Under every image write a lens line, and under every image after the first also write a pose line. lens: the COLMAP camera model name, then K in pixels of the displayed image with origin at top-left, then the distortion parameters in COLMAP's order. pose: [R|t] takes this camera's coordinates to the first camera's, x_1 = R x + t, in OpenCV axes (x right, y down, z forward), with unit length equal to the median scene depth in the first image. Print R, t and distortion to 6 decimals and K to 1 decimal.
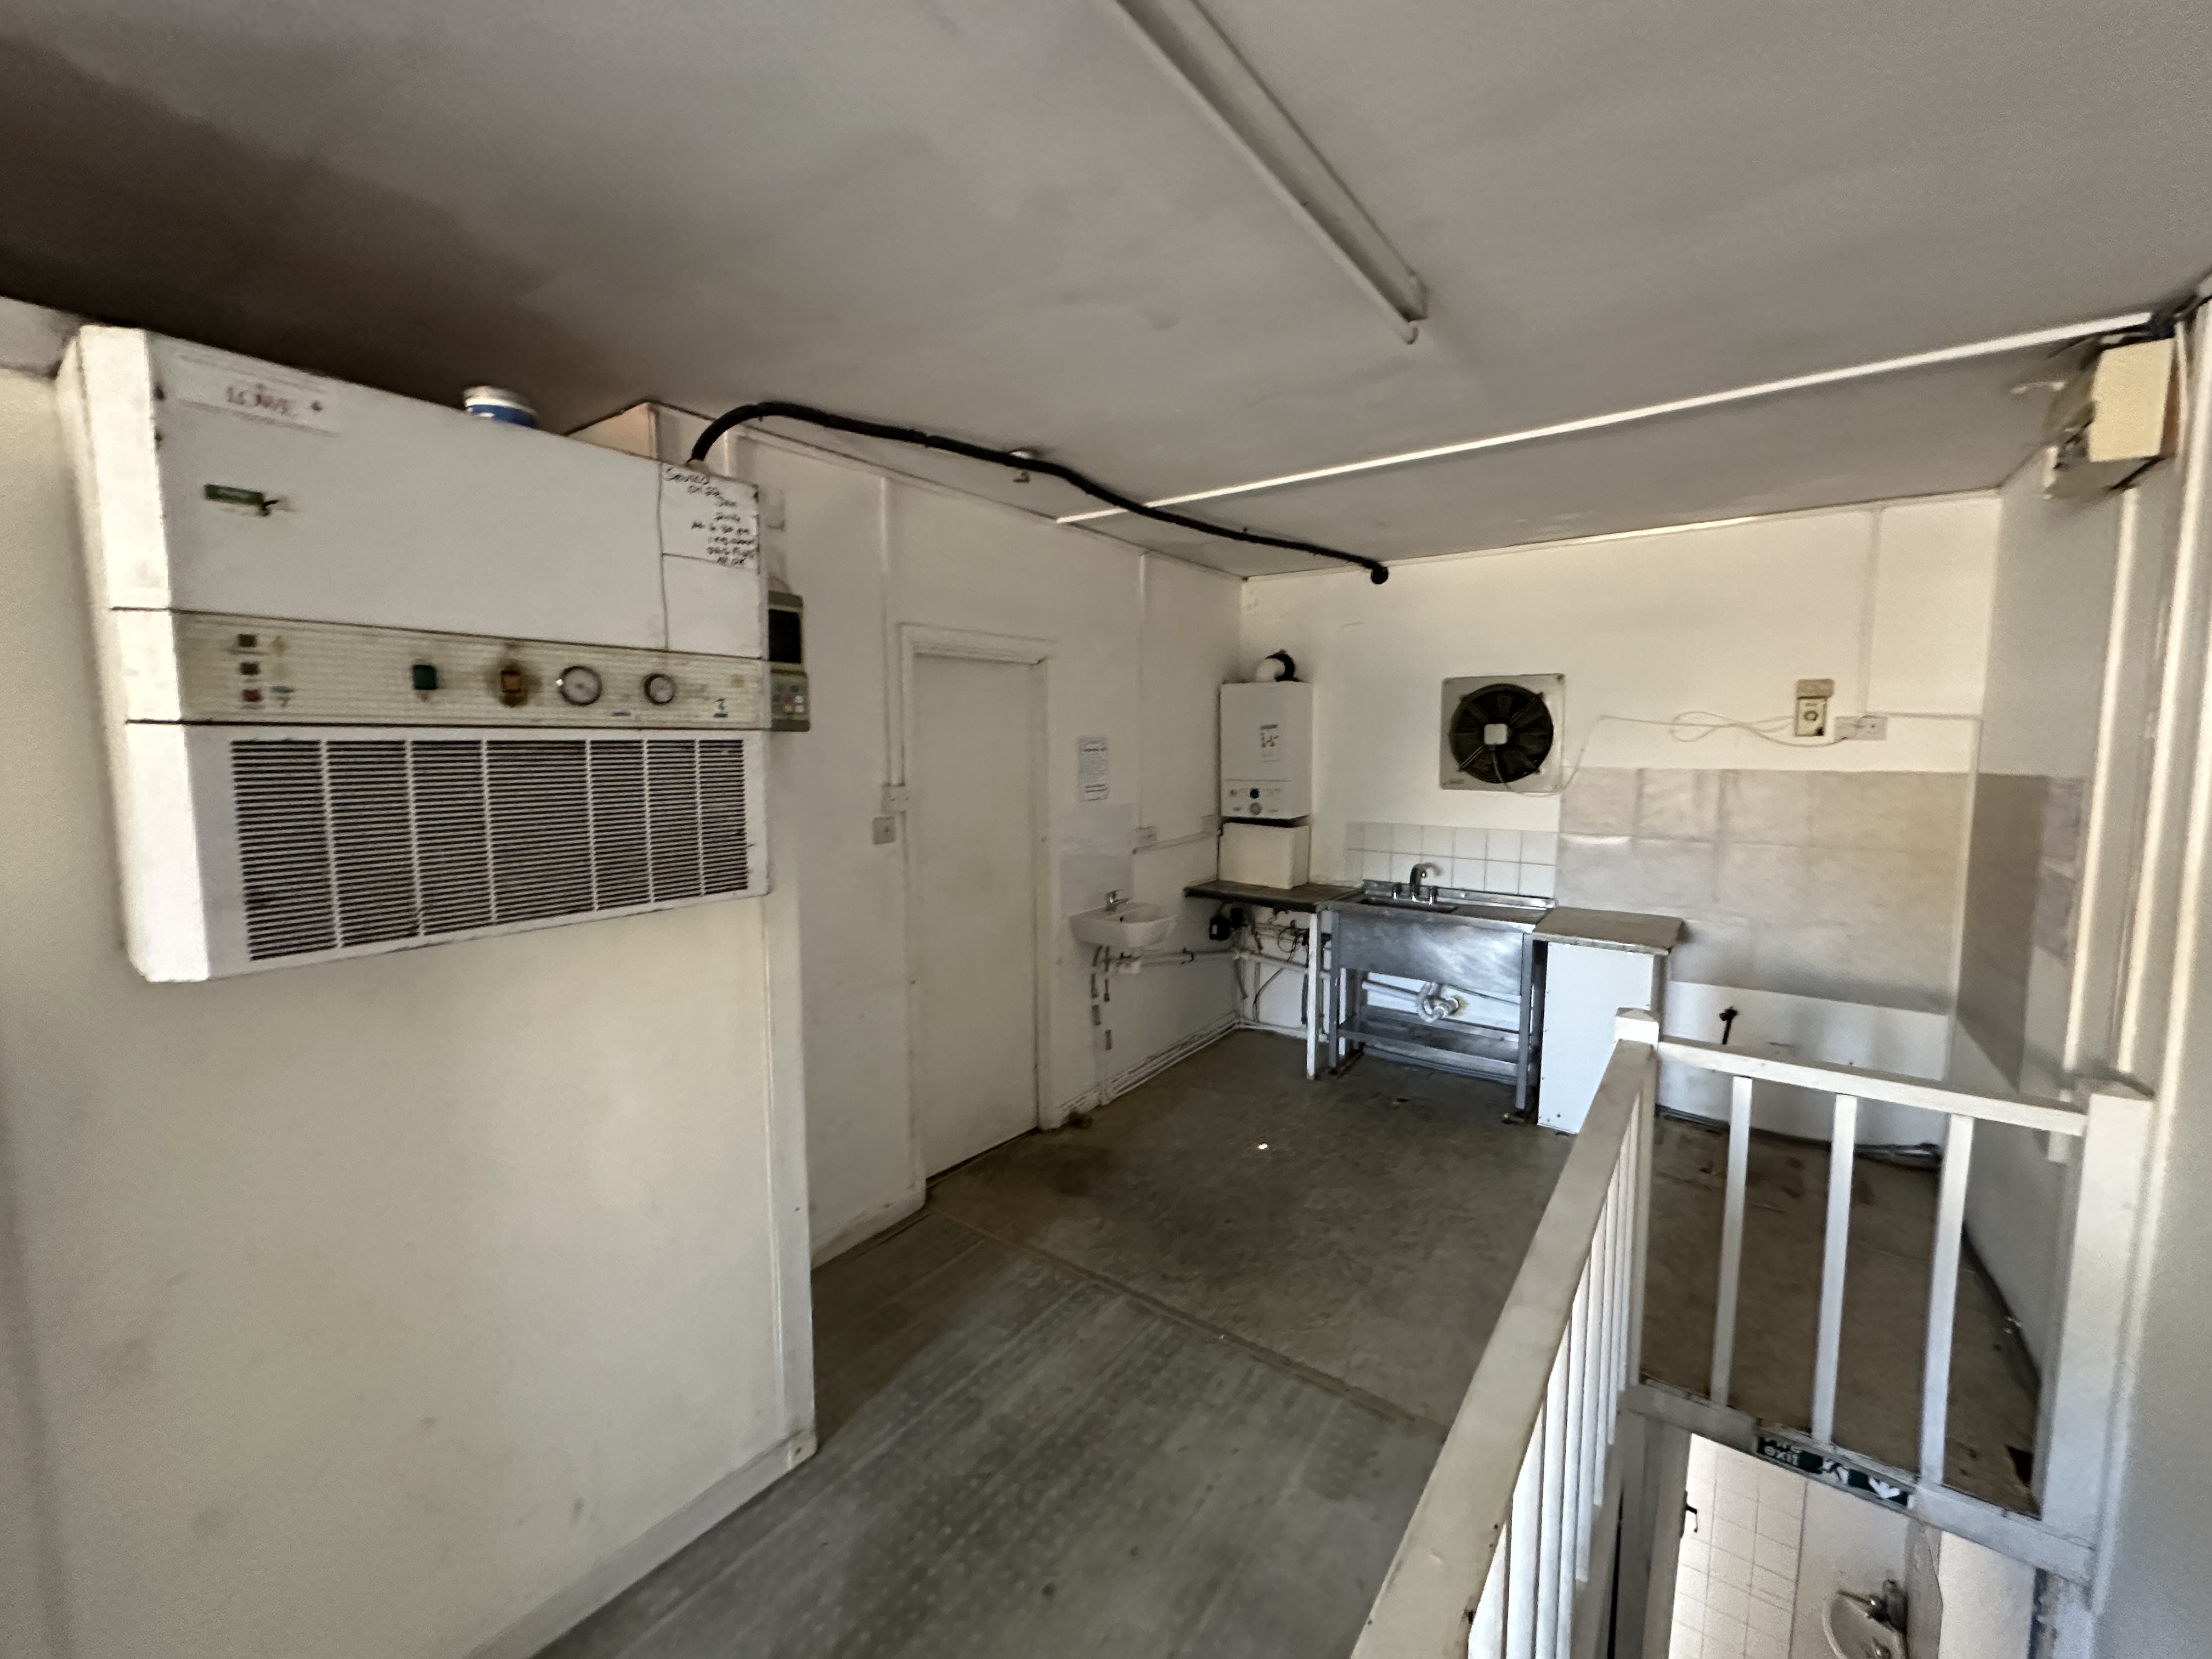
lens RADIAL K [[881.8, 0, 1112.5], [0, 881.8, 828.7], [0, 0, 1]] dist [-0.006023, 0.001725]
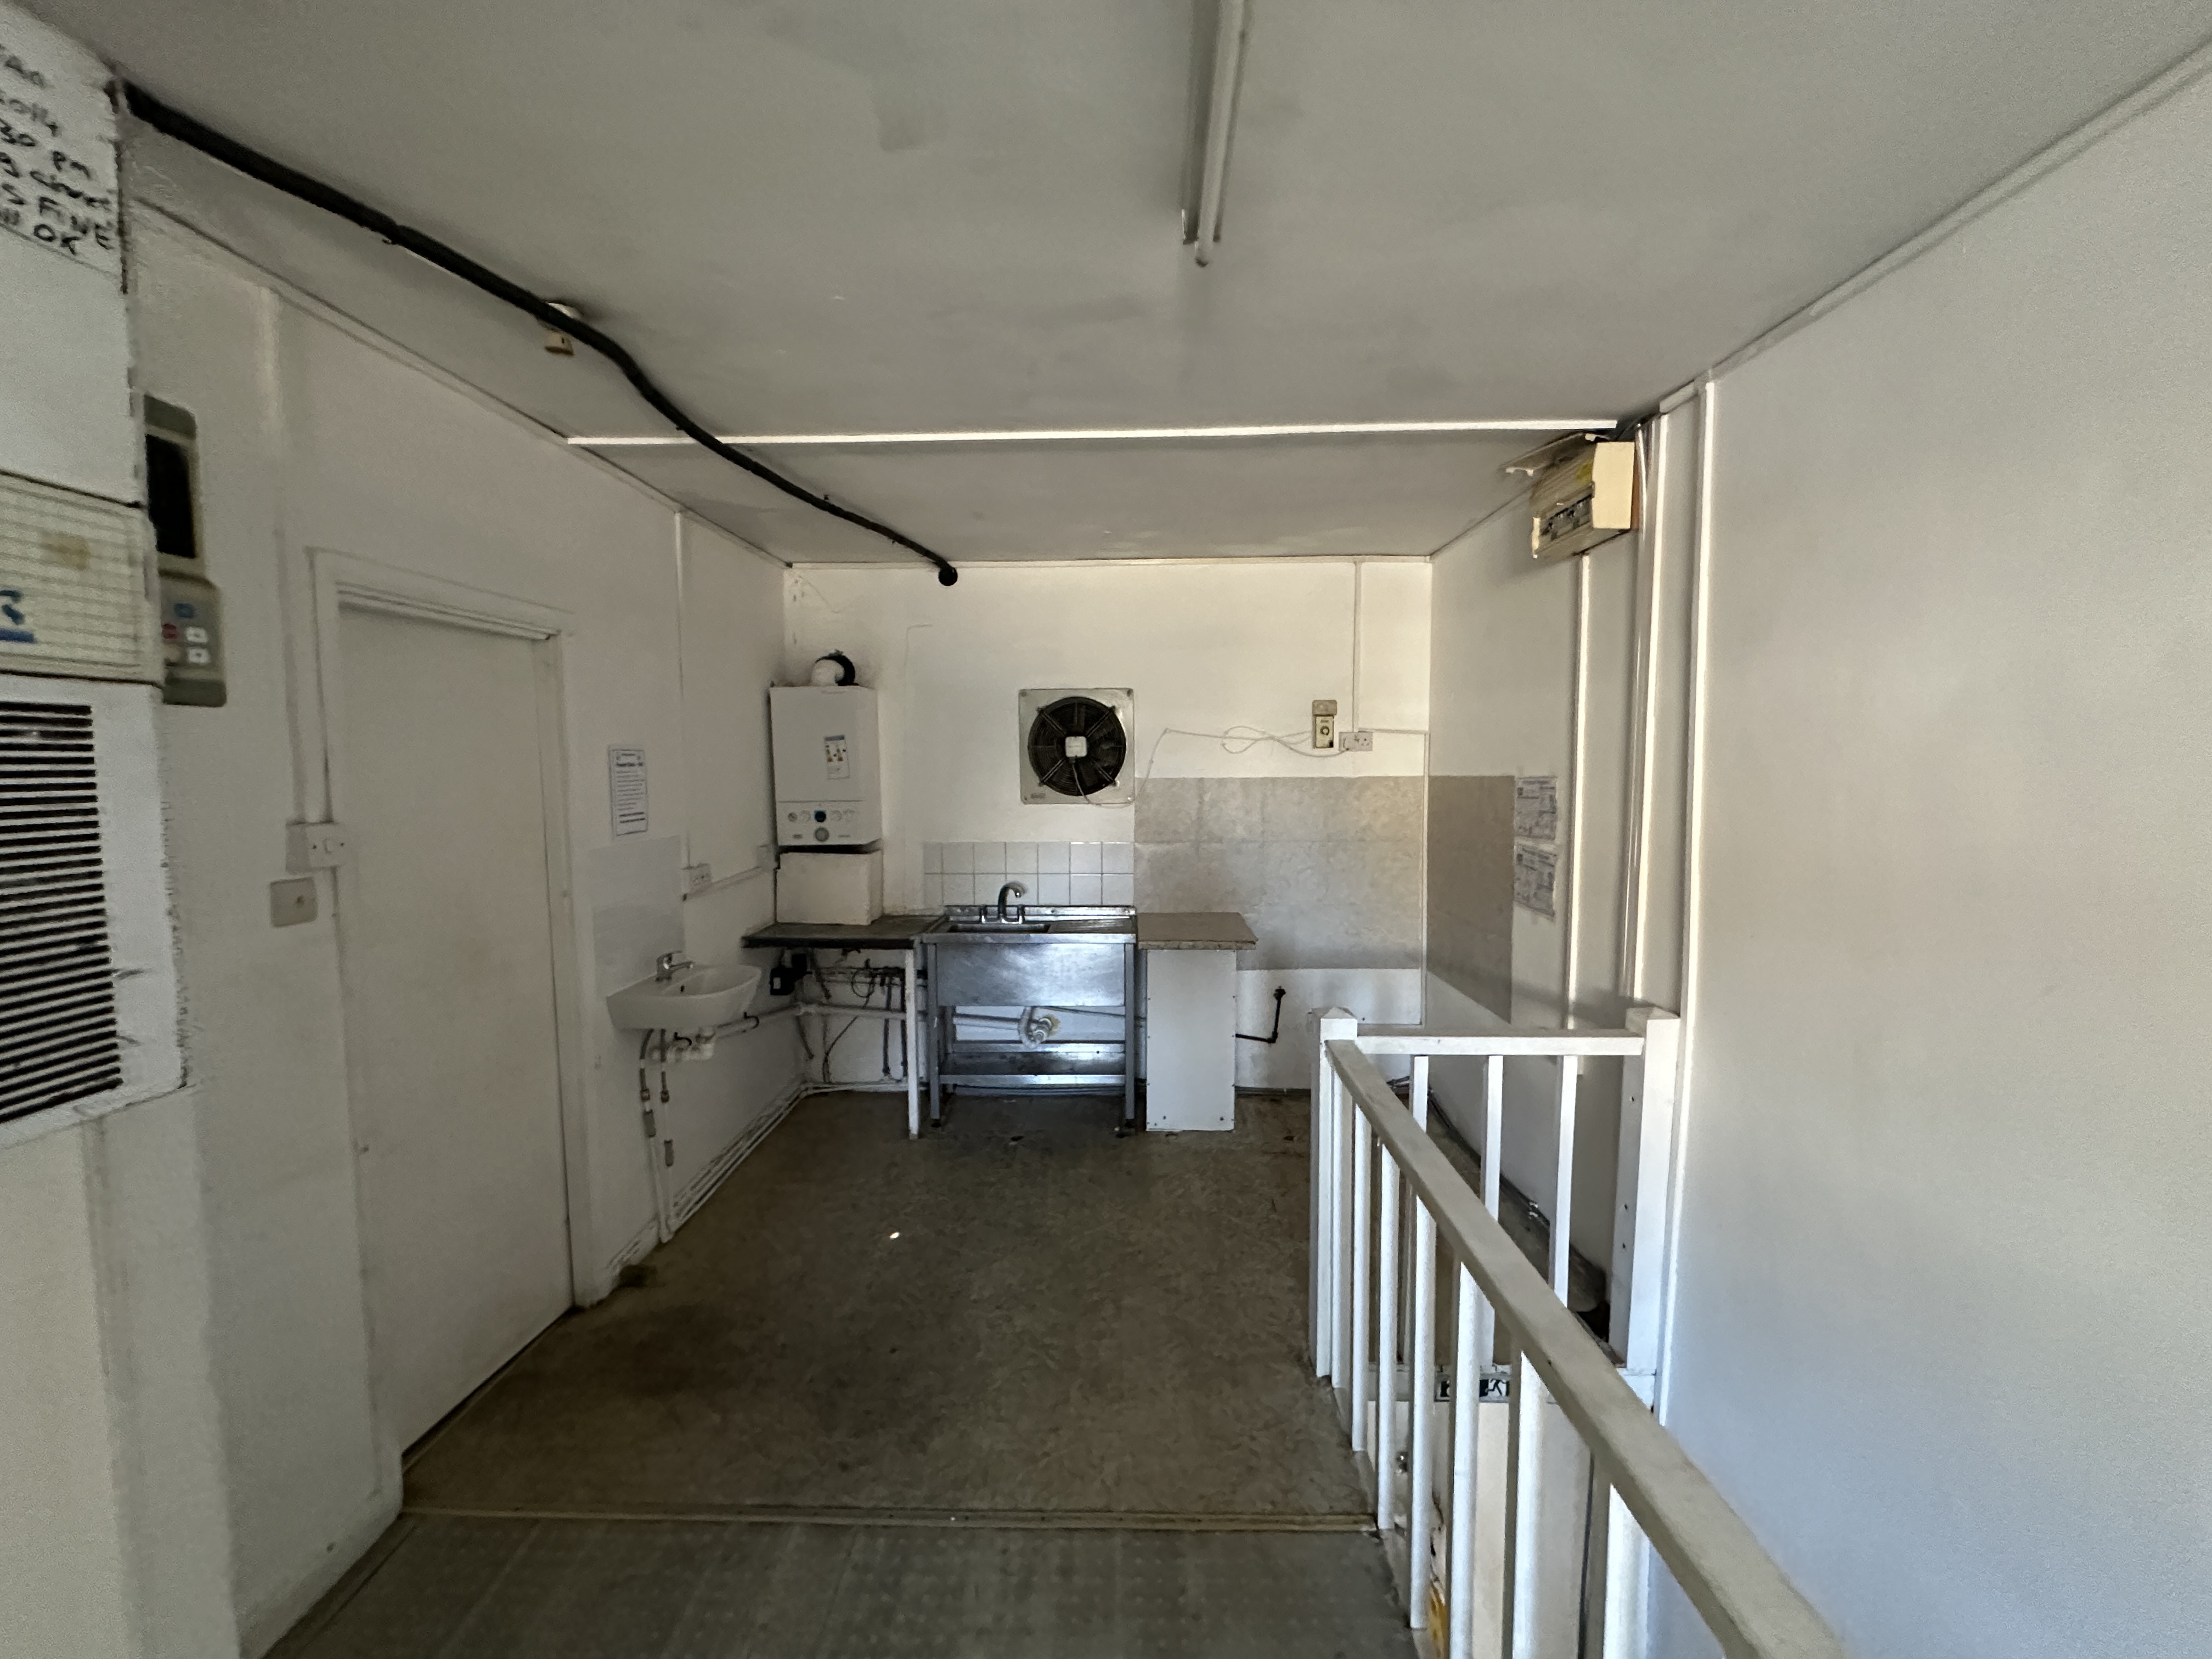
lens RADIAL K [[881.8, 0, 1106.9], [0, 881.8, 827.9], [0, 0, 1]] dist [-0.006023, 0.001725]
pose [[0.826537, -0.047243, 0.560896, -0.115870], [0.062052, 0.998046, -0.007376, -0.007318], [-0.559452, 0.040901, 0.827853, 0.186425]]
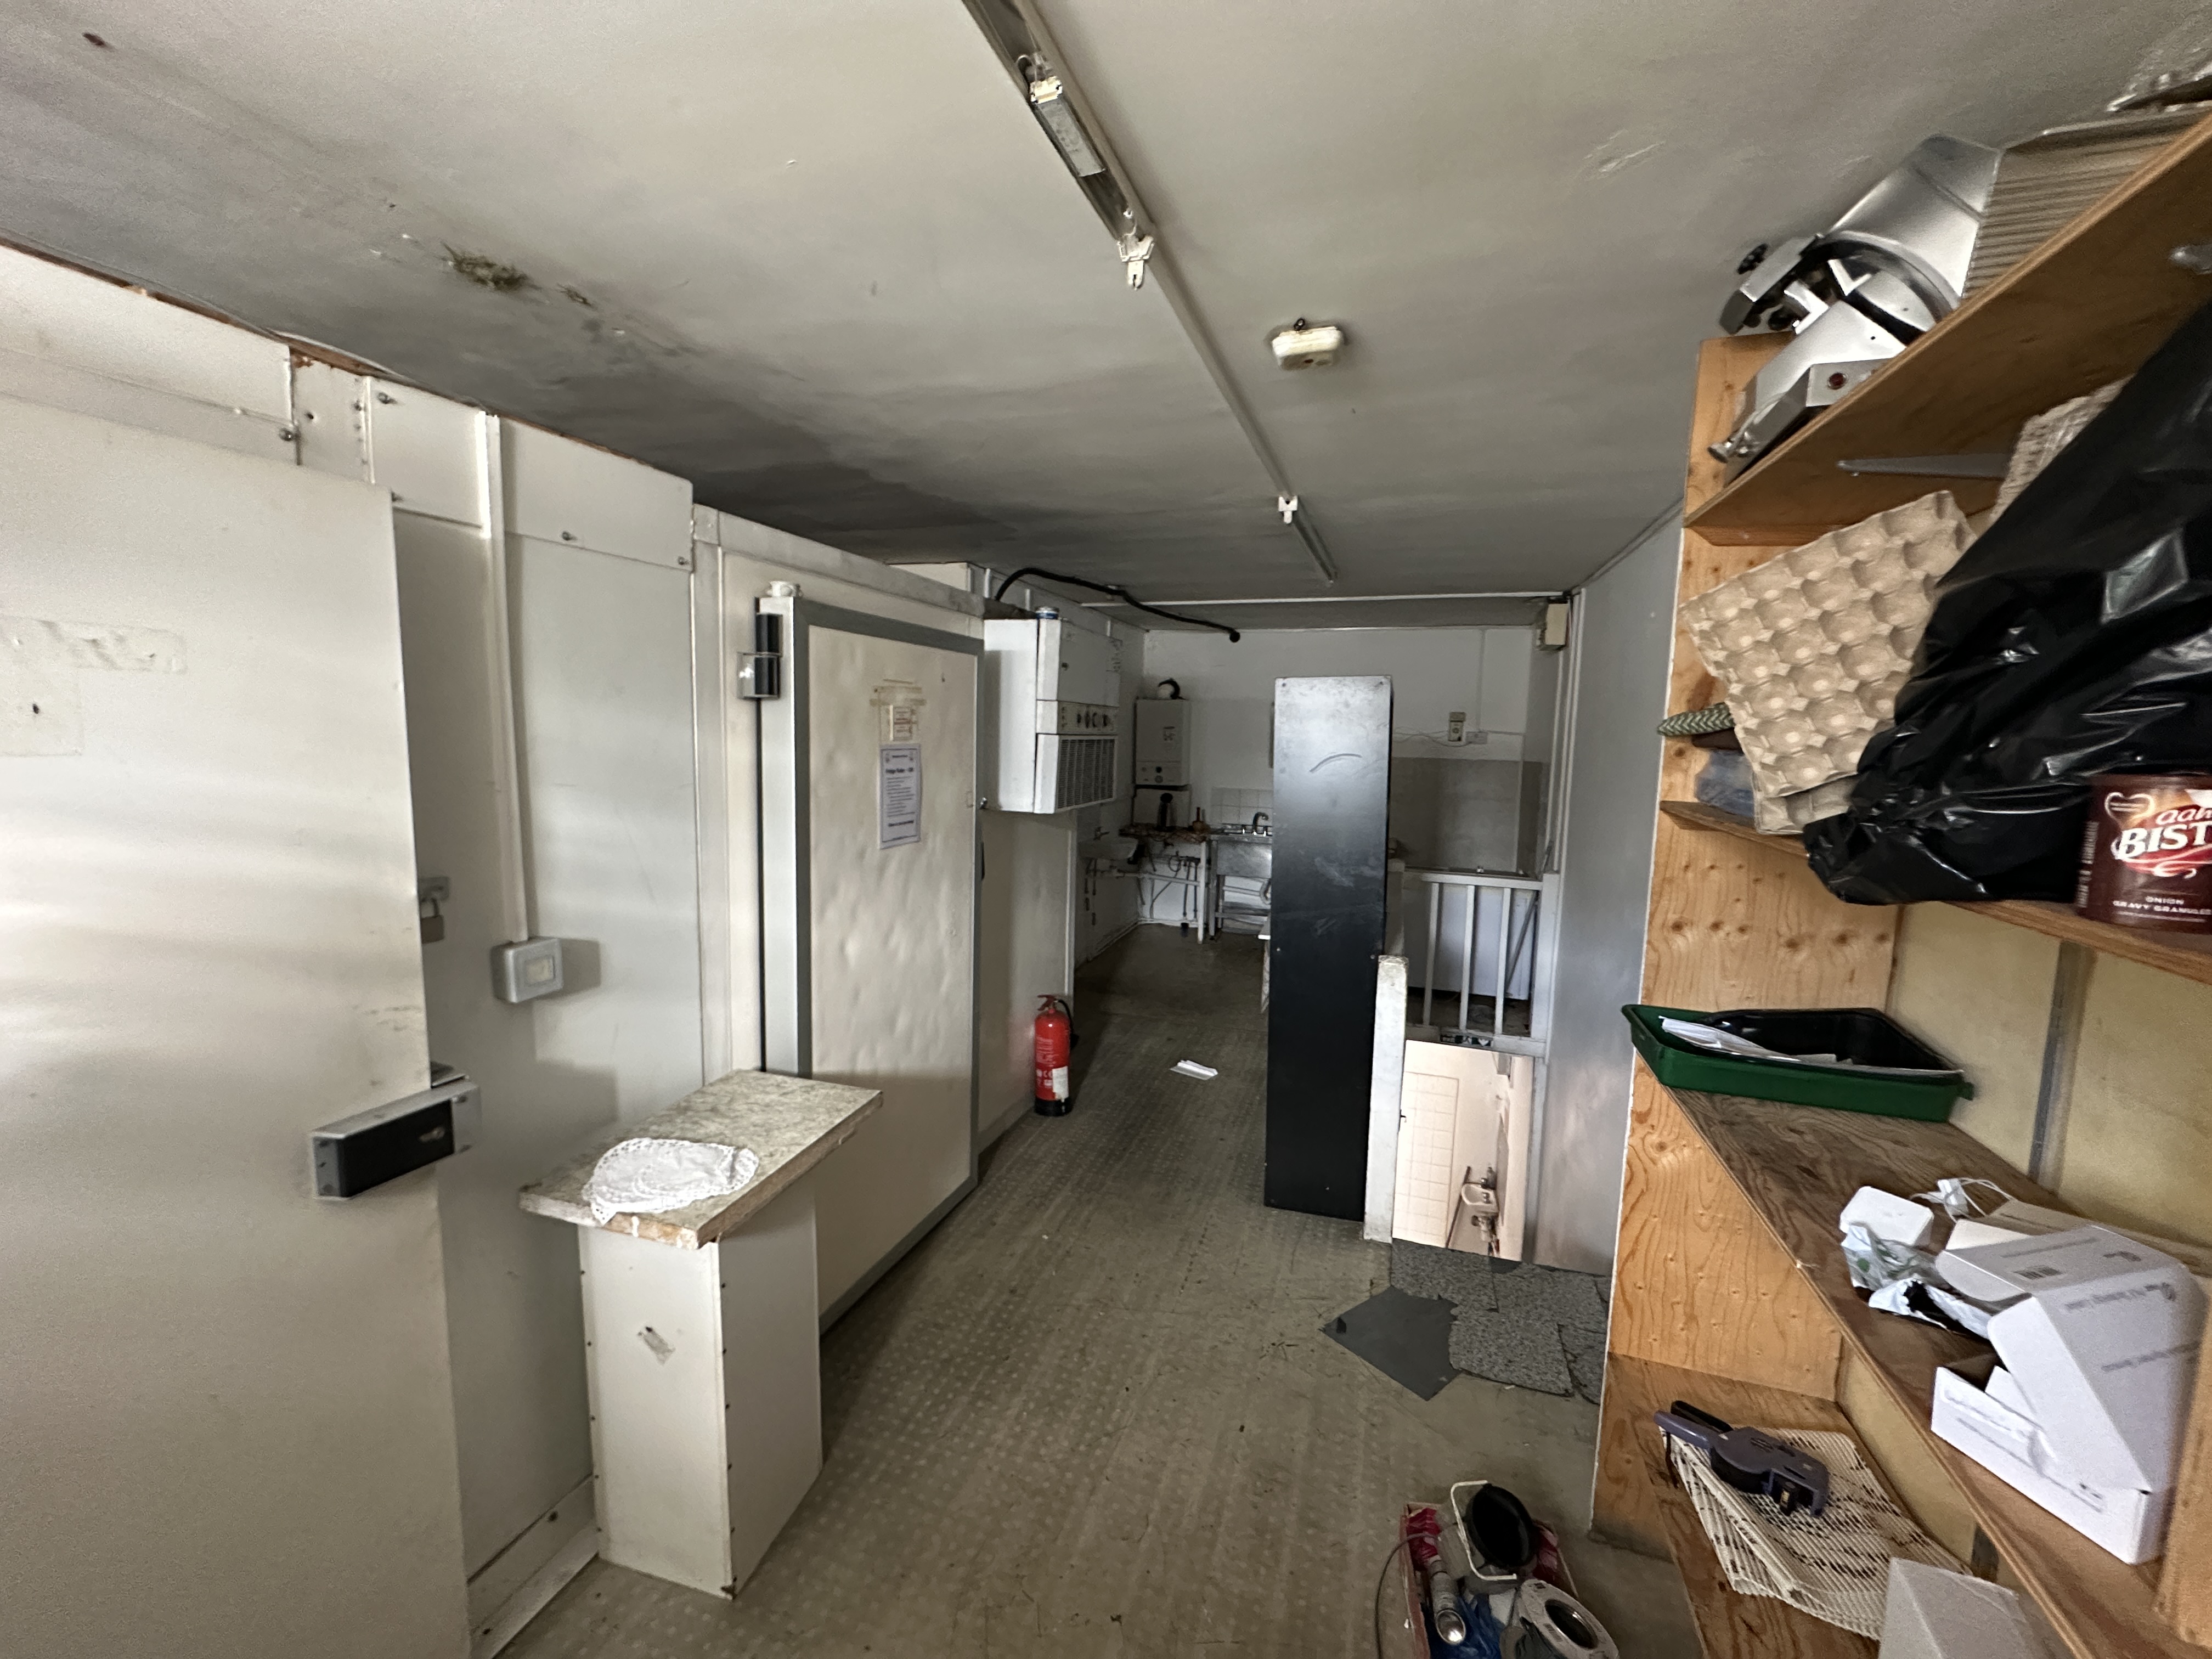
lens RADIAL K [[881.8, 0, 1111.5], [0, 881.8, 829.2], [0, 0, 1]] dist [-0.006023, 0.001725]
pose [[0.952953, -0.011306, 0.302908, -0.526729], [0.006740, 0.999847, 0.016116, 0.053442], [-0.303044, -0.013316, 0.952883, -0.632848]]
